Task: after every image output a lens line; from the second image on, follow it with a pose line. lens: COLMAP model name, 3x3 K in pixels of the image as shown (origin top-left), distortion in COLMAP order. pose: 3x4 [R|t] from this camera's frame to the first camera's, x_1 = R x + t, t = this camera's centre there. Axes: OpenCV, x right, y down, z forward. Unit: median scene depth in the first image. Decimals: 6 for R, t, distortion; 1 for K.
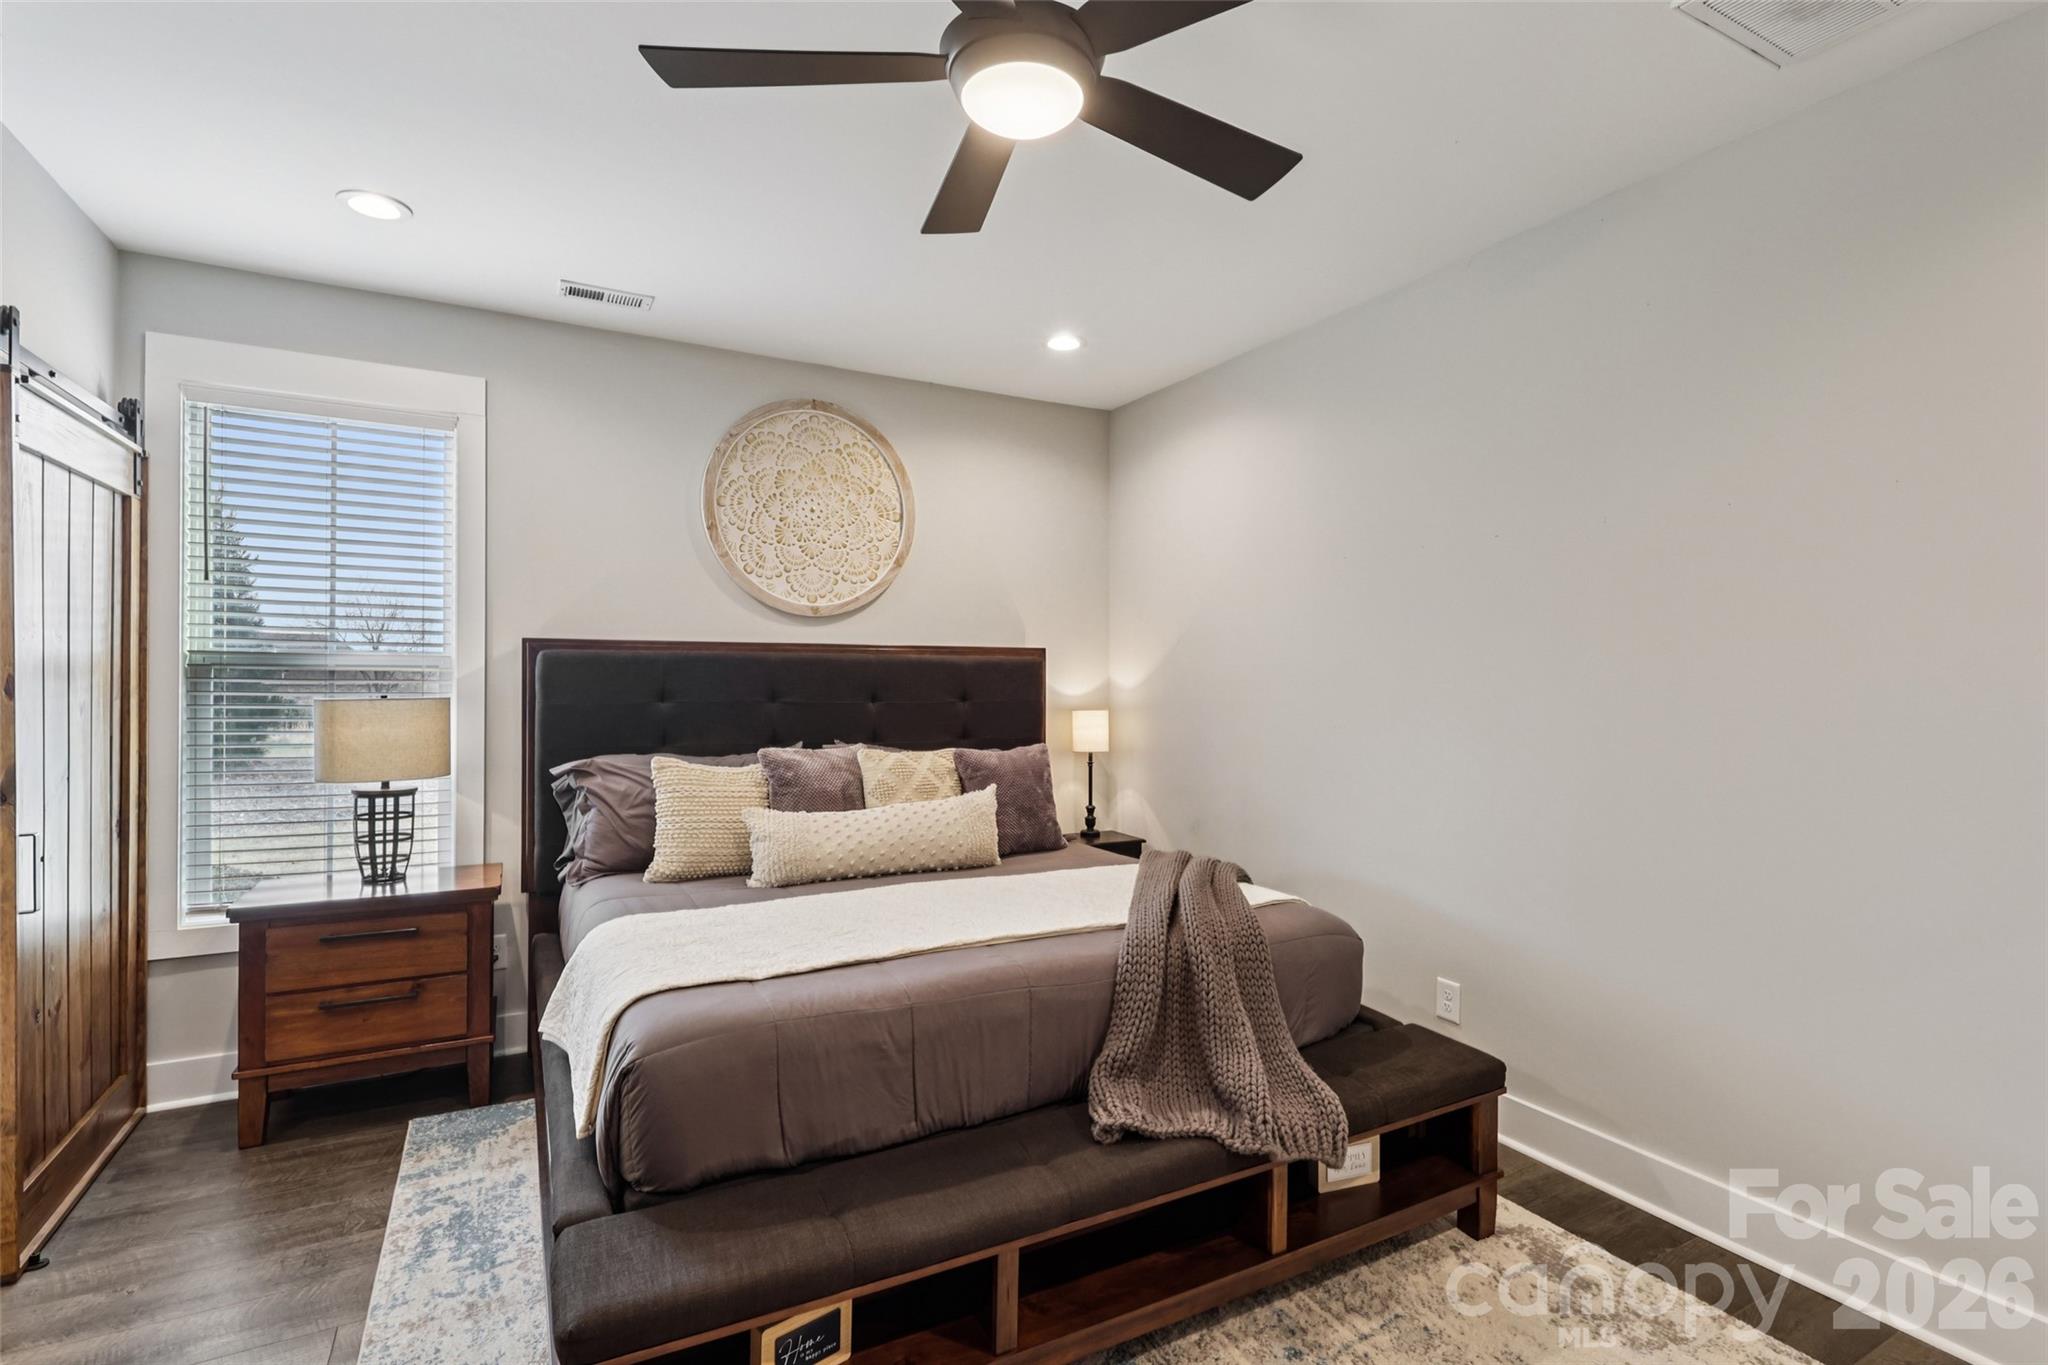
lens RADIAL K [[961.5, 0, 1028.8], [0, 961.5, 677.2], [0, 0, 1]] dist [-0.003174, 0.001610]
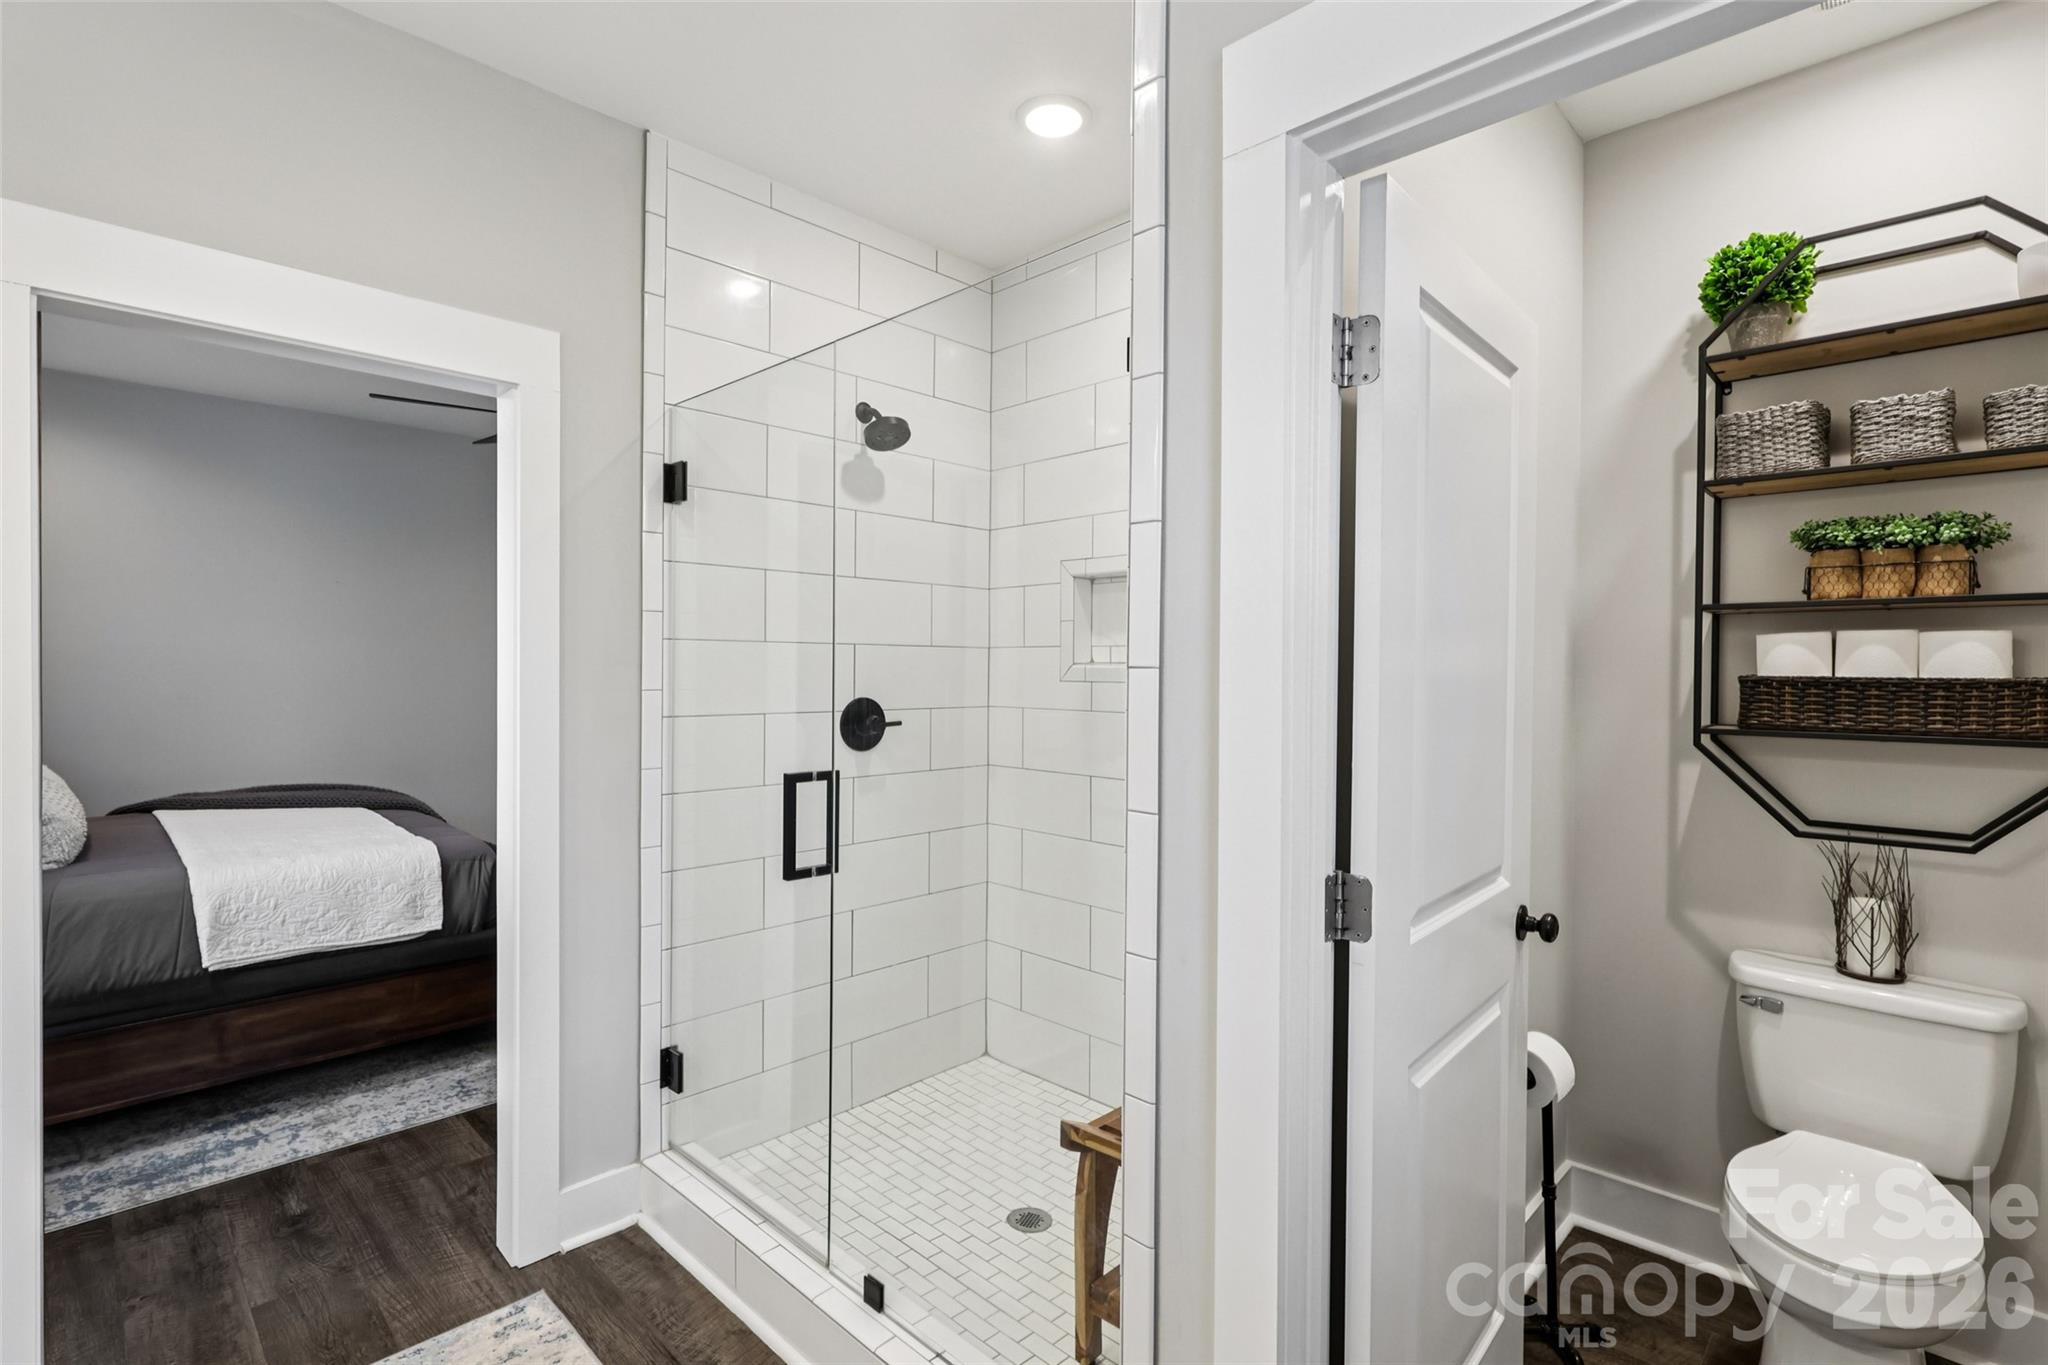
lens RADIAL K [[961.5, 0, 1023.2], [0, 961.5, 680.9], [0, 0, 1]] dist [-0.003174, 0.001610]
pose [[-0.289501, -0.017101, 0.957025, -1.395307], [-0.005632, 0.999854, 0.016162, -0.006198], [-0.957161, -0.000711, -0.289555, 0.276974]]
